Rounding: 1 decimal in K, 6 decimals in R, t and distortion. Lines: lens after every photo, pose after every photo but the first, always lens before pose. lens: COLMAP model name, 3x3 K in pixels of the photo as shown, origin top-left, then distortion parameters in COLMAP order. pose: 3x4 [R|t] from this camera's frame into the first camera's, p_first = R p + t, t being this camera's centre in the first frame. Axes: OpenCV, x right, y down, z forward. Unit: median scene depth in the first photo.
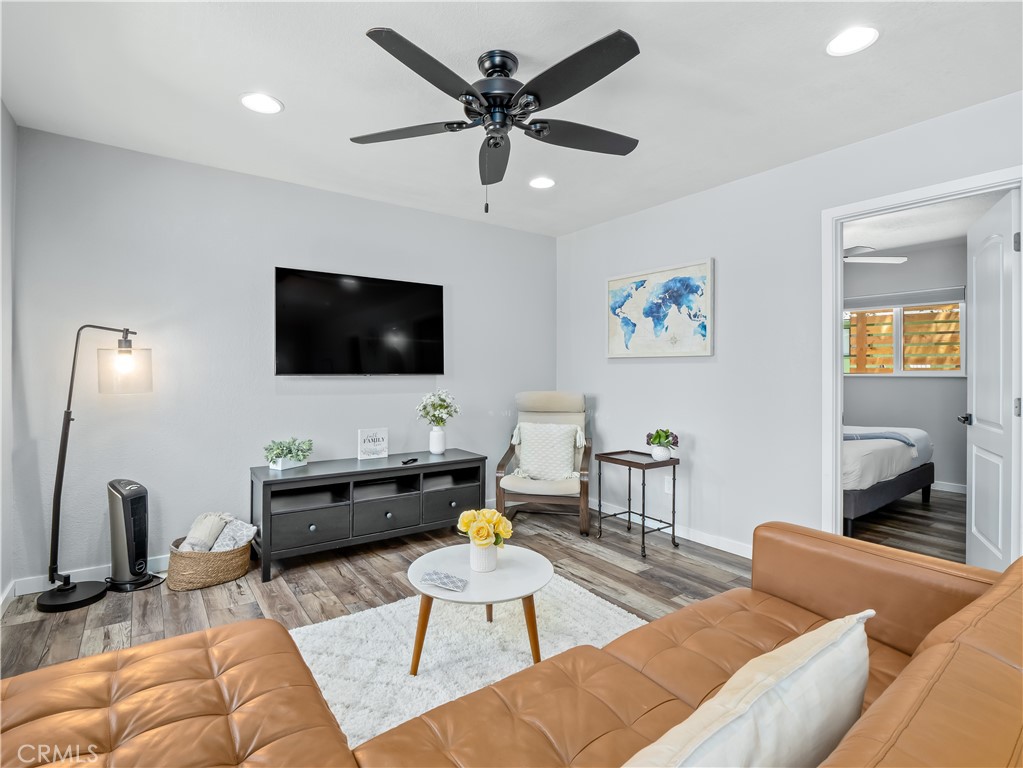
lens RADIAL K [[494.9, 0, 510.4], [0, 494.9, 373.3], [0, 0, 1]] dist [-0.004768, -0.001879]
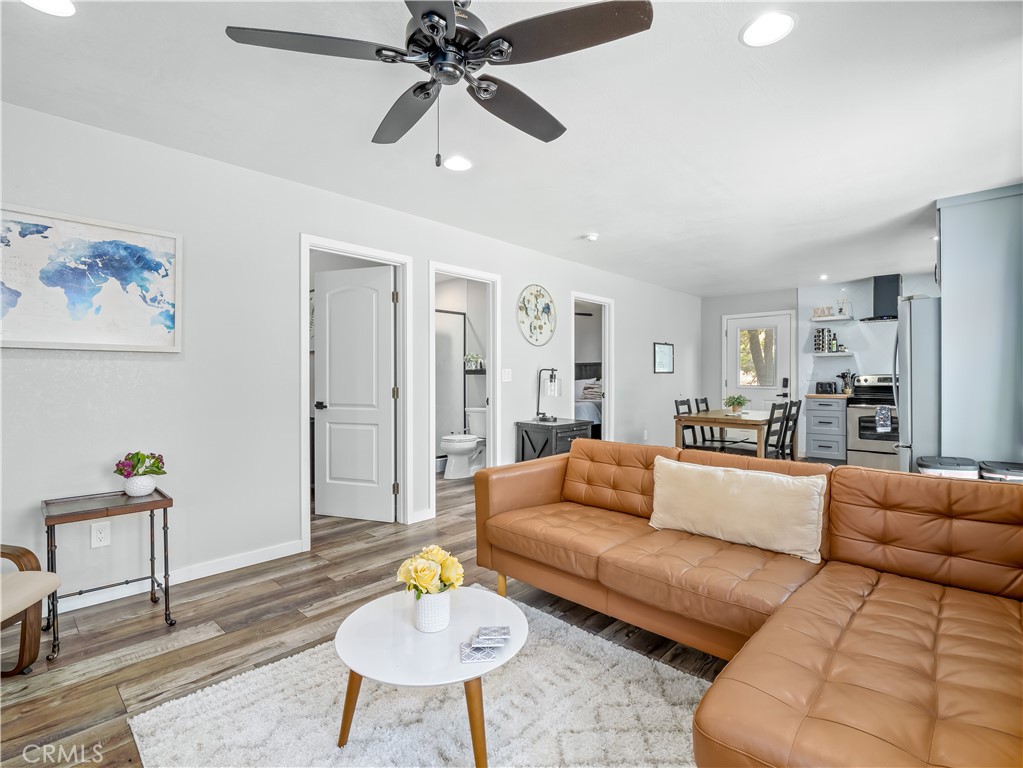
lens RADIAL K [[494.9, 0, 516.7], [0, 494.9, 375.9], [0, 0, 1]] dist [-0.004768, -0.001879]
pose [[-0.178770, -0.014380, 0.983786, -0.540229], [-0.005818, 0.999891, 0.013558, -0.012543], [-0.983874, -0.003300, -0.178834, 0.633349]]
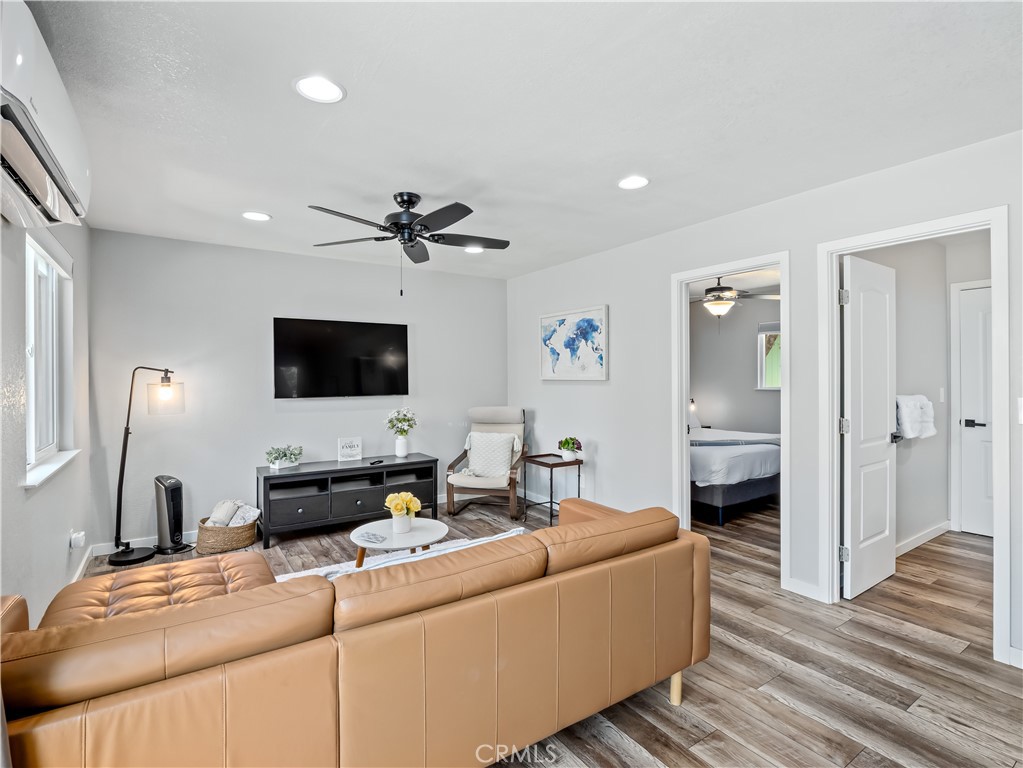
lens RADIAL K [[494.9, 0, 517.7], [0, 494.9, 379.0], [0, 0, 1]] dist [-0.004768, -0.001879]
pose [[0.999542, -0.008095, -0.029171, 0.225964], [0.008157, 0.999965, 0.002030, -0.046521], [0.029154, -0.002267, 0.999572, -0.323829]]
